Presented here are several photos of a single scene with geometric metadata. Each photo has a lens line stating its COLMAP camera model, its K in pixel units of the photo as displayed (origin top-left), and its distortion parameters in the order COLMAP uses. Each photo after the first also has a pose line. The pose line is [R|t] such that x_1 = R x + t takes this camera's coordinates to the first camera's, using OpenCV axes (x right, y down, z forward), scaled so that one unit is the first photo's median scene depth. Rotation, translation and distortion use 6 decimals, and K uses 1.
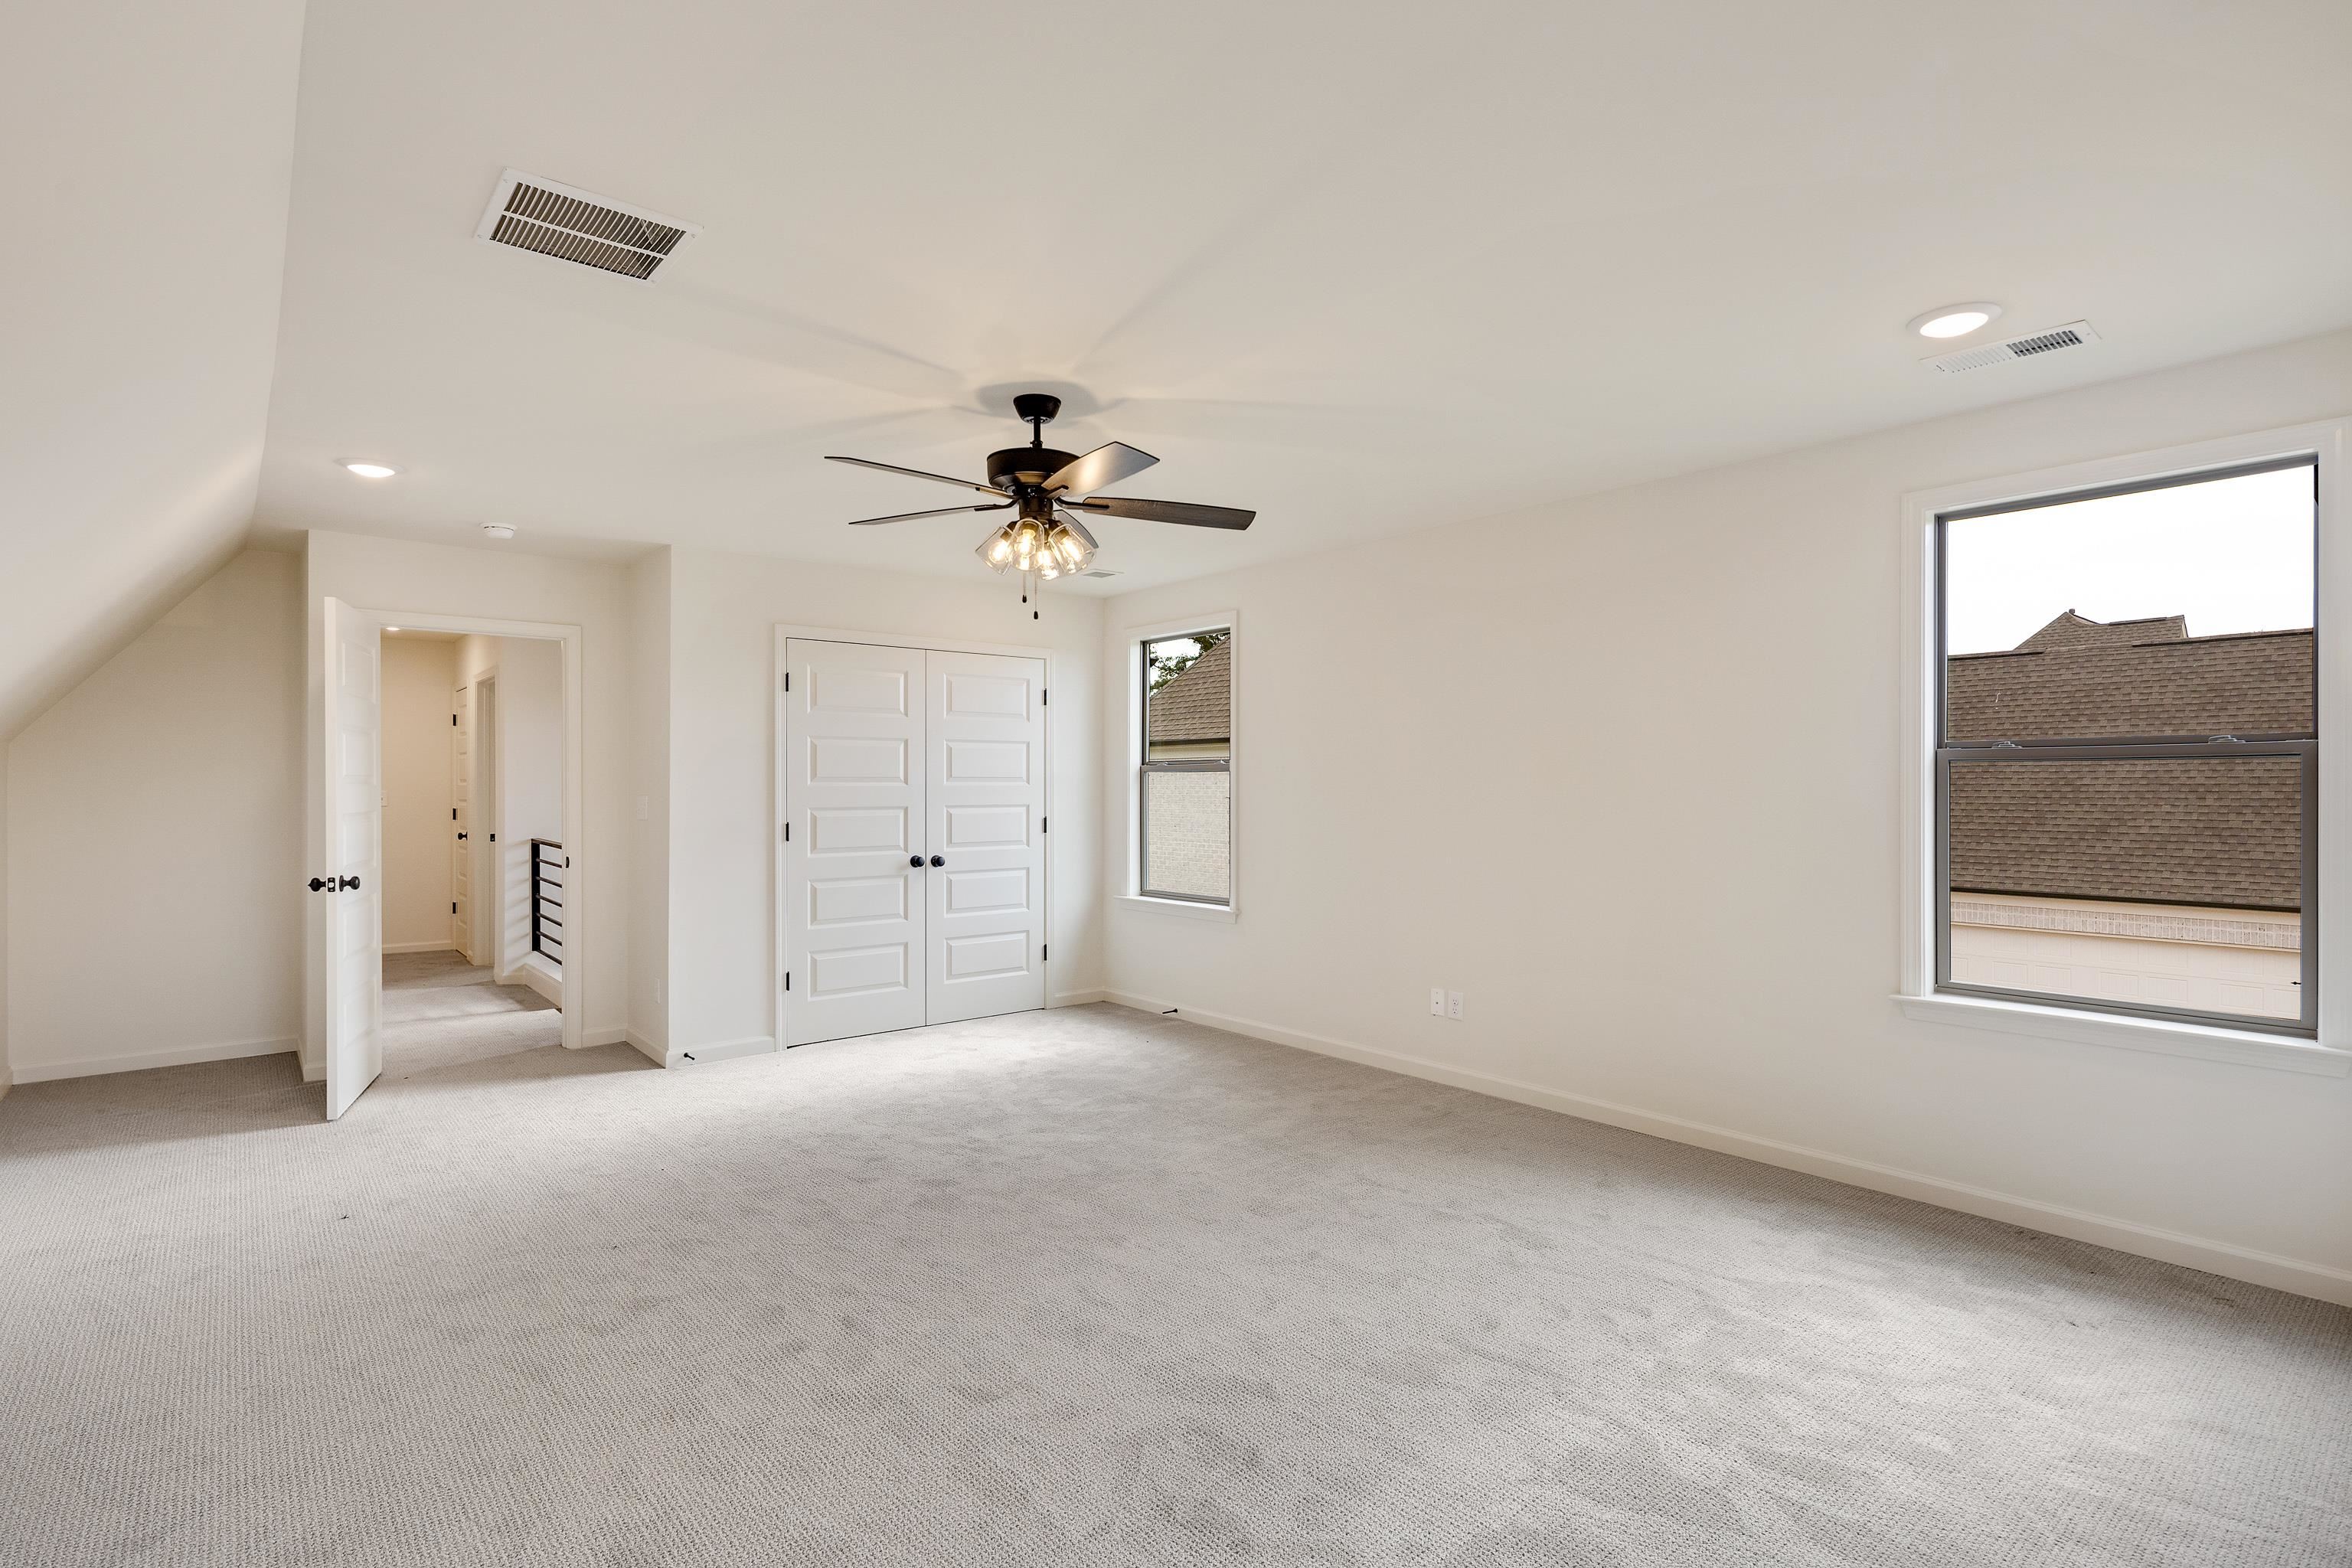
lens RADIAL K [[1151.8, 0, 1176.0], [0, 1151.8, 784.0], [0, 0, 1]] dist [0.001471, -0.000231]
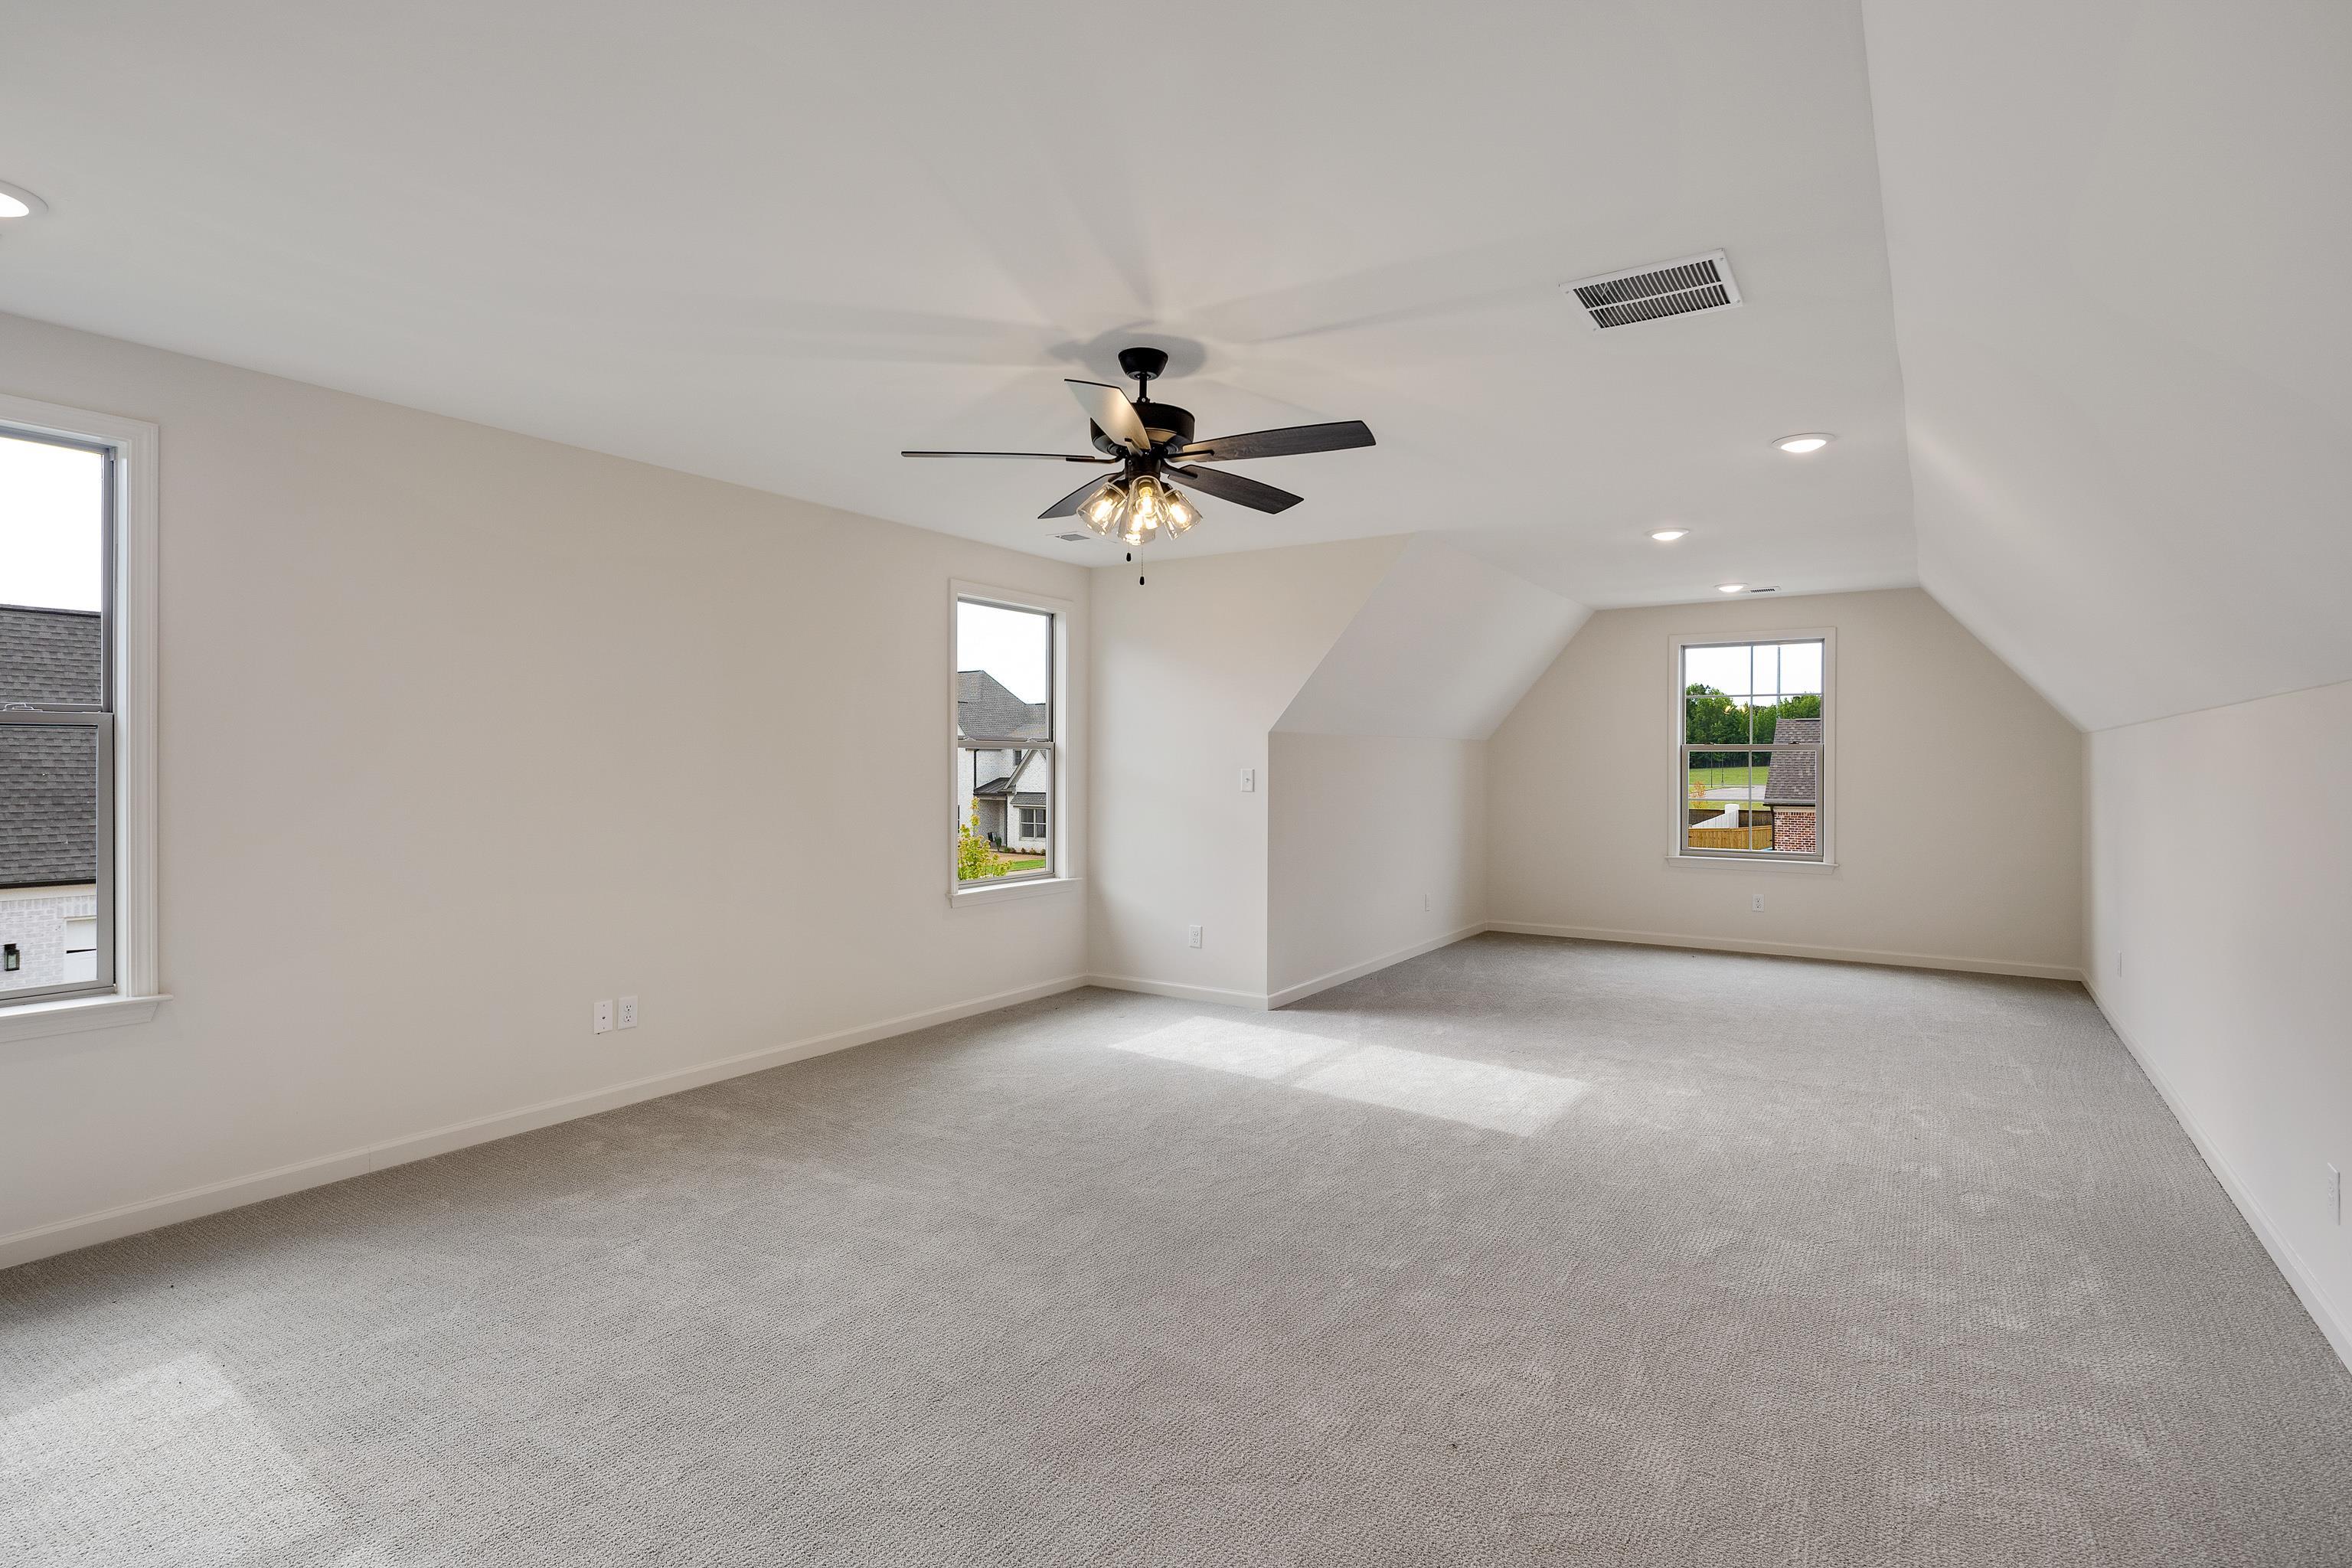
lens RADIAL K [[1125.6, 0, 1172.1], [0, 1125.6, 769.8], [0, 0, 1]] dist [0.000925, 0.000158]
pose [[-0.304135, -0.004888, 0.952616, -0.758598], [-0.004882, 0.999982, 0.003573, 0.003459], [-0.952616, -0.003564, -0.304153, 0.943250]]
